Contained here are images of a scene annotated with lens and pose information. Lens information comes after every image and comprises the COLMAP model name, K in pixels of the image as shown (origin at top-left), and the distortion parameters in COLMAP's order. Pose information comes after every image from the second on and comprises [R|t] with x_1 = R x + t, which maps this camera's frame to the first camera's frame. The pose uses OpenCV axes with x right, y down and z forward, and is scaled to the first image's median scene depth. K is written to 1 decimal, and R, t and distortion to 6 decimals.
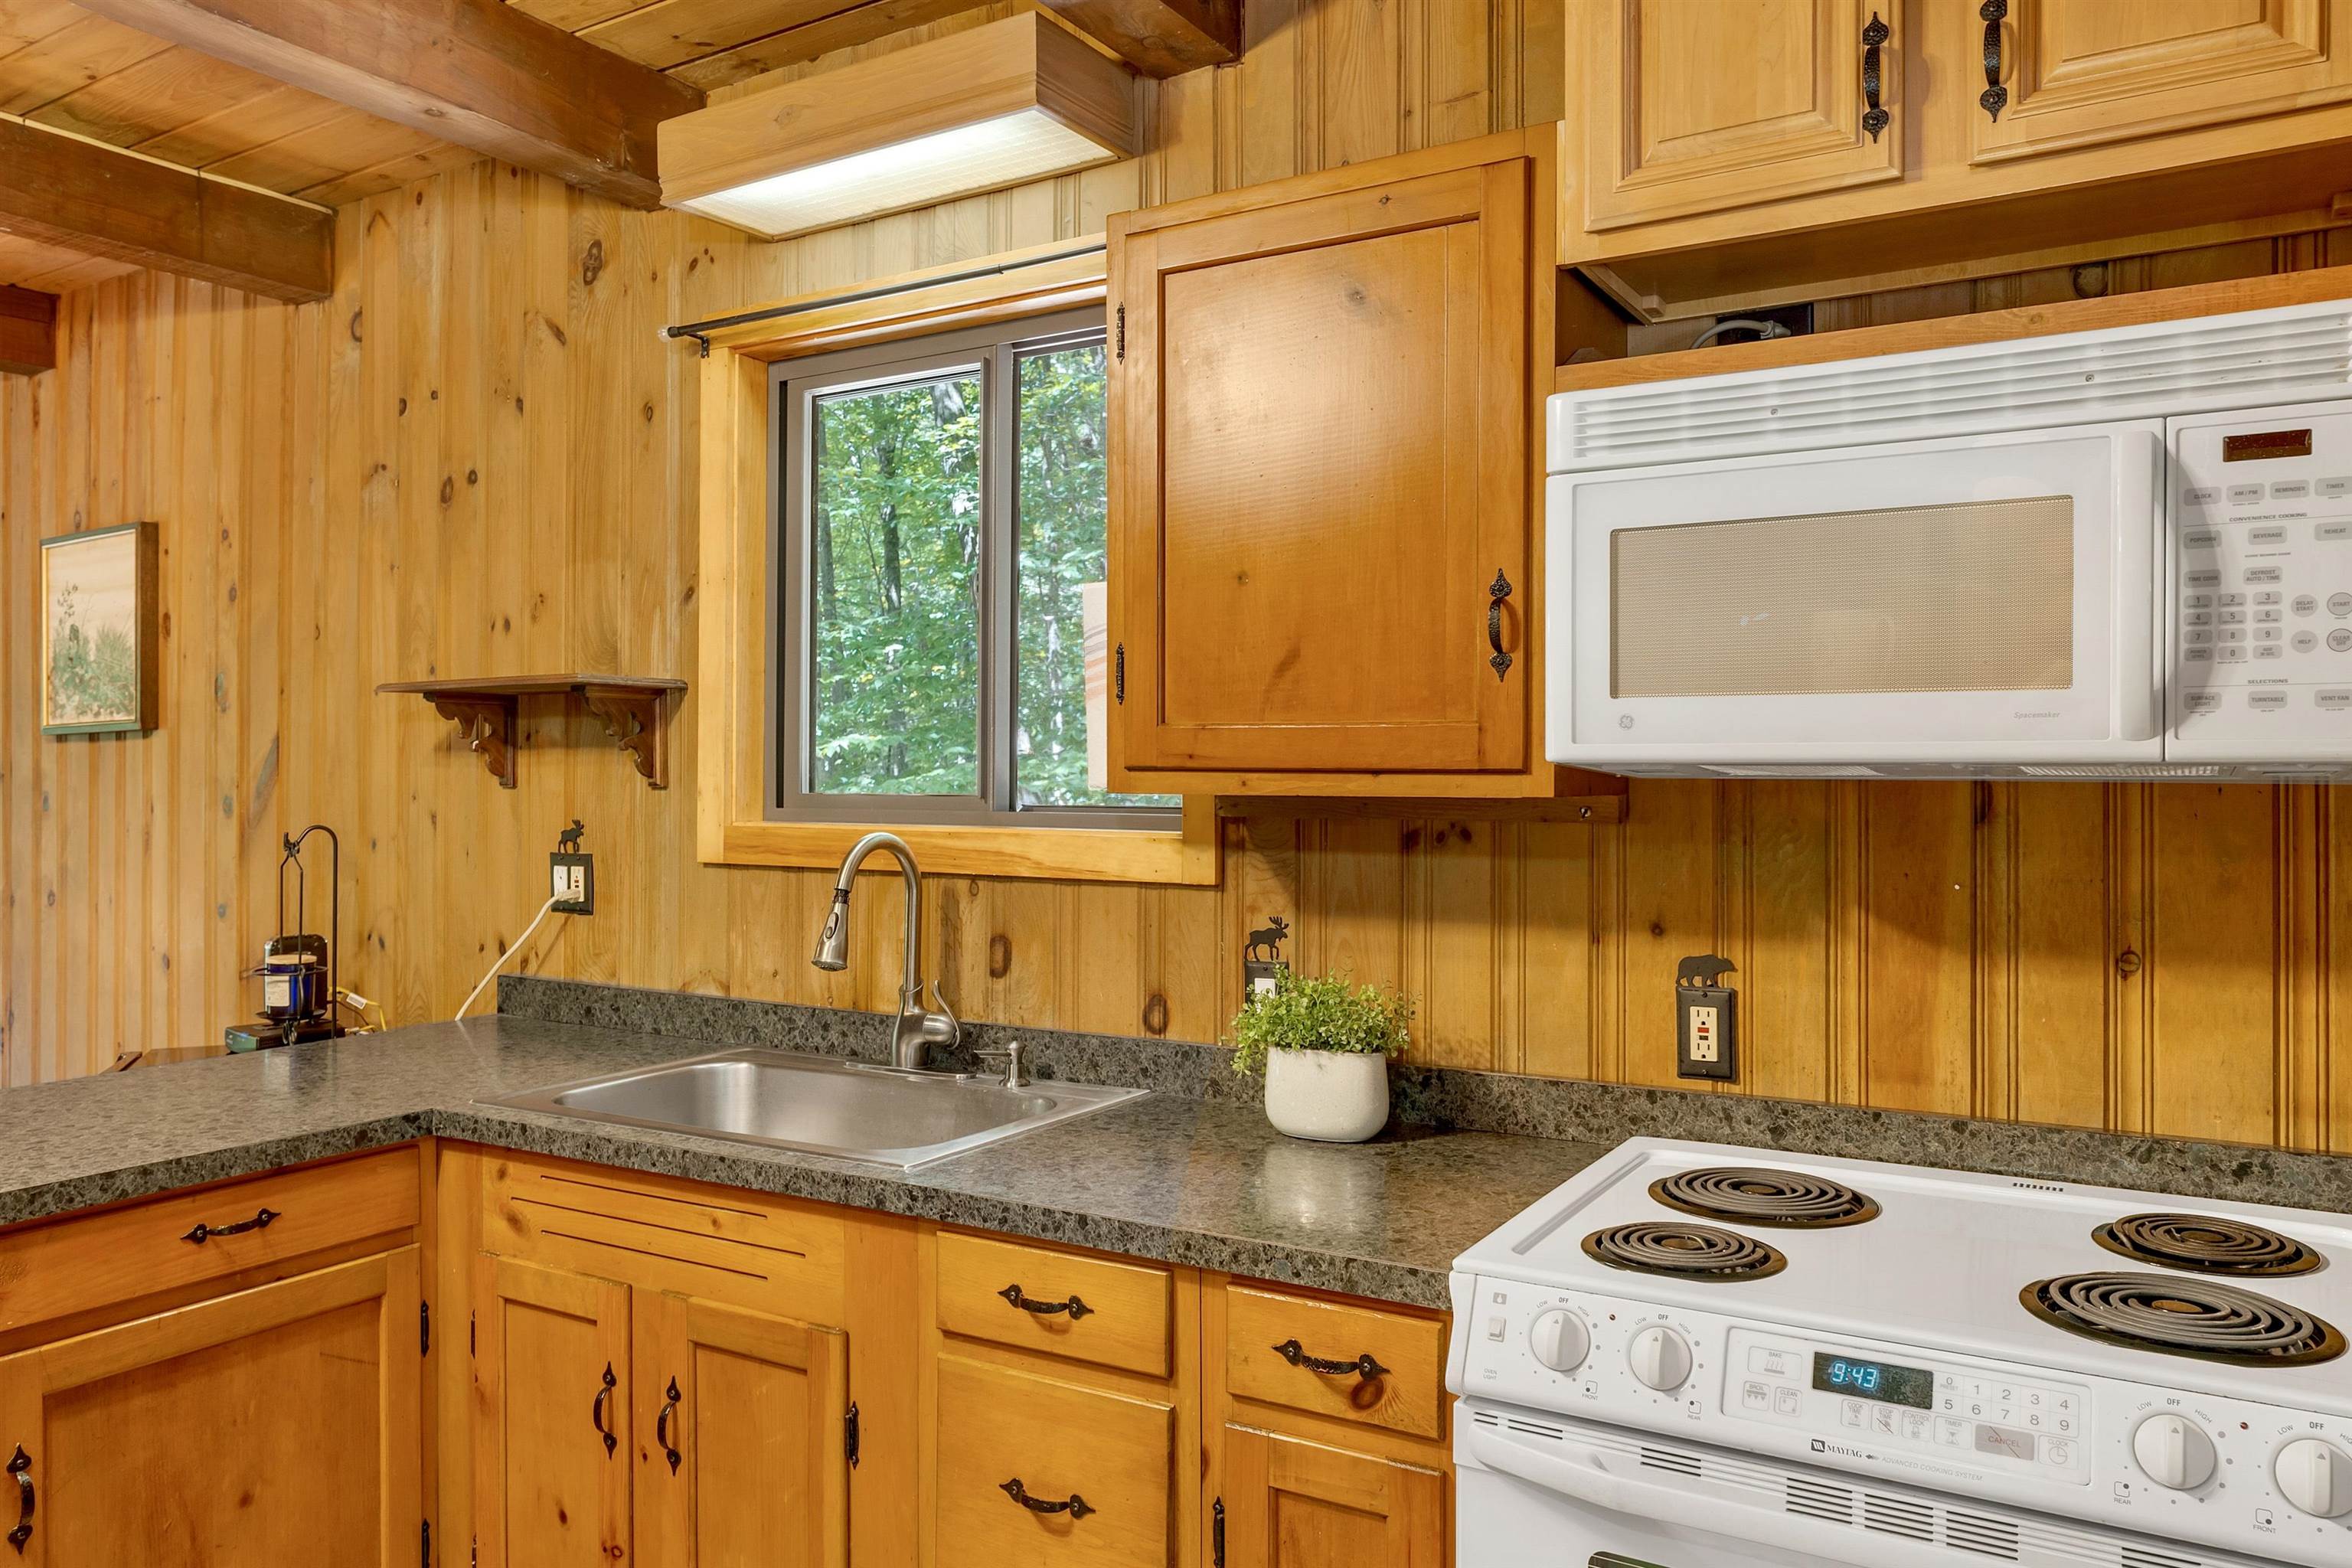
lens RADIAL K [[1641.1, 0, 1174.2], [0, 1641.1, 779.6], [0, 0, 1]] dist [0.002439, -0.001319]
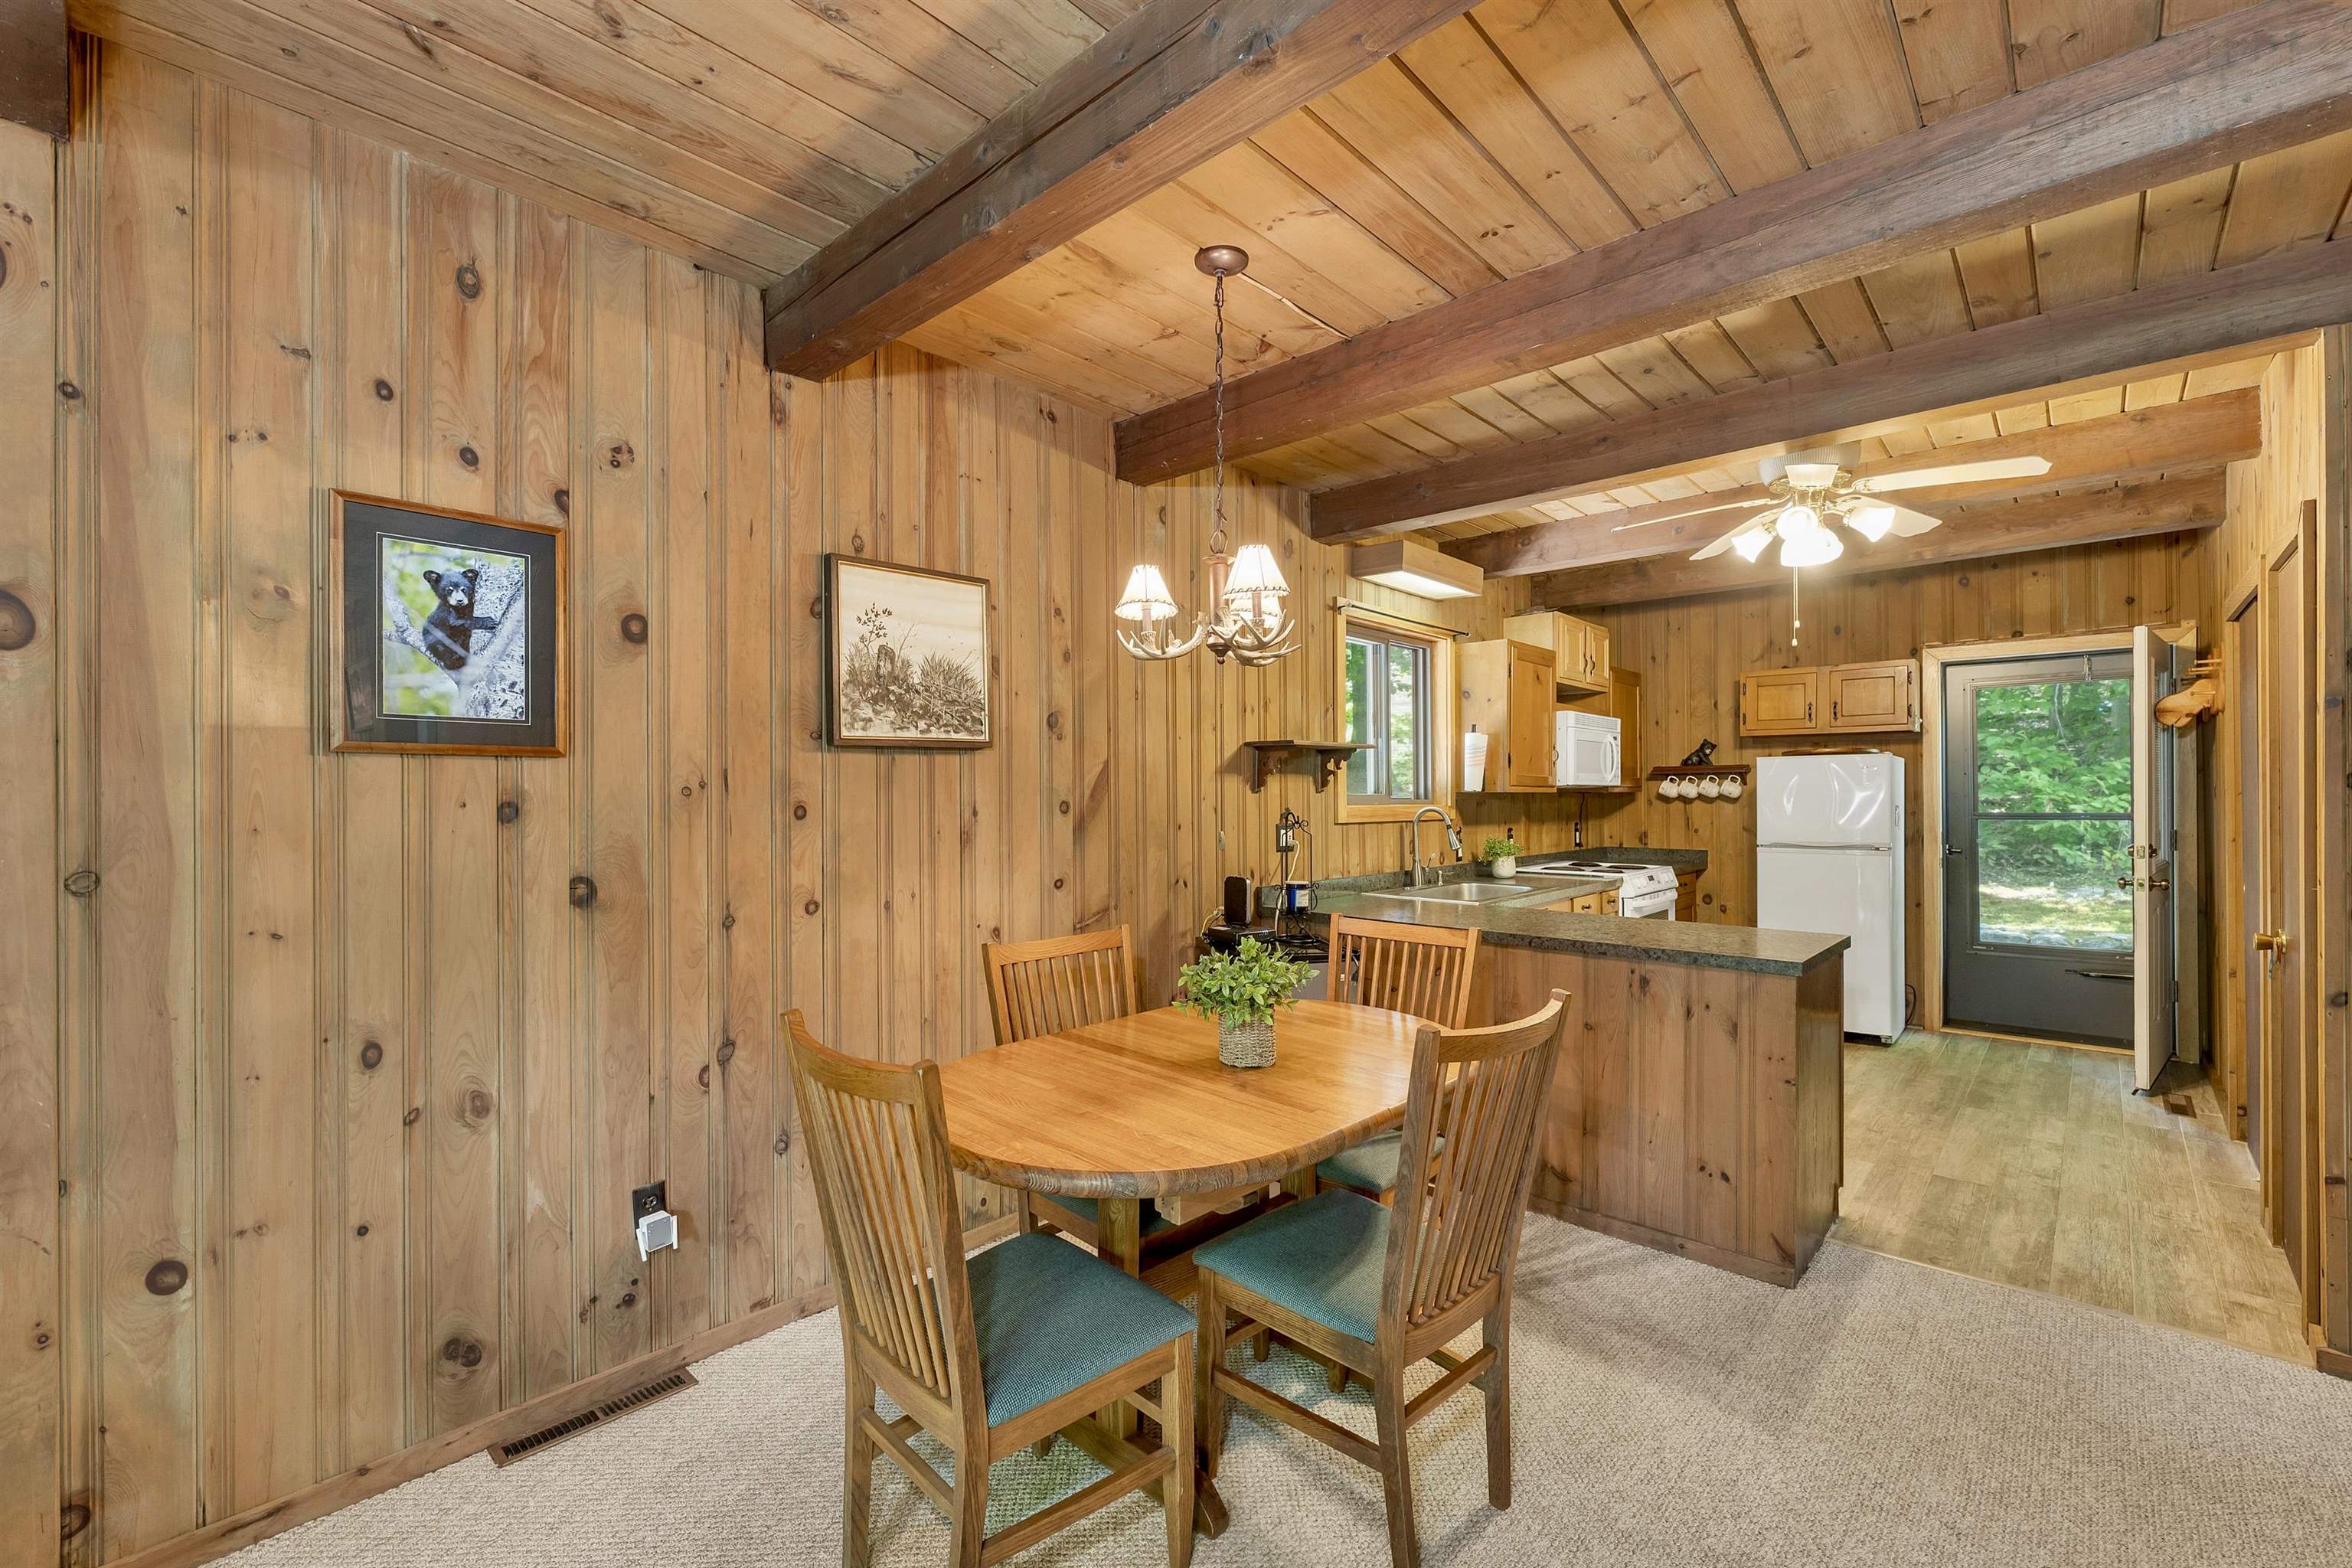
lens RADIAL K [[979.4, 0, 1171.8], [0, 979.4, 795.0], [0, 0, 1]] dist [-0.002325, -0.000598]
pose [[0.205560, -0.002168, 0.978642, -2.554267], [0.005399, 0.999985, 0.001081, 0.009126], [-0.978630, 0.005062, 0.205569, 1.379744]]
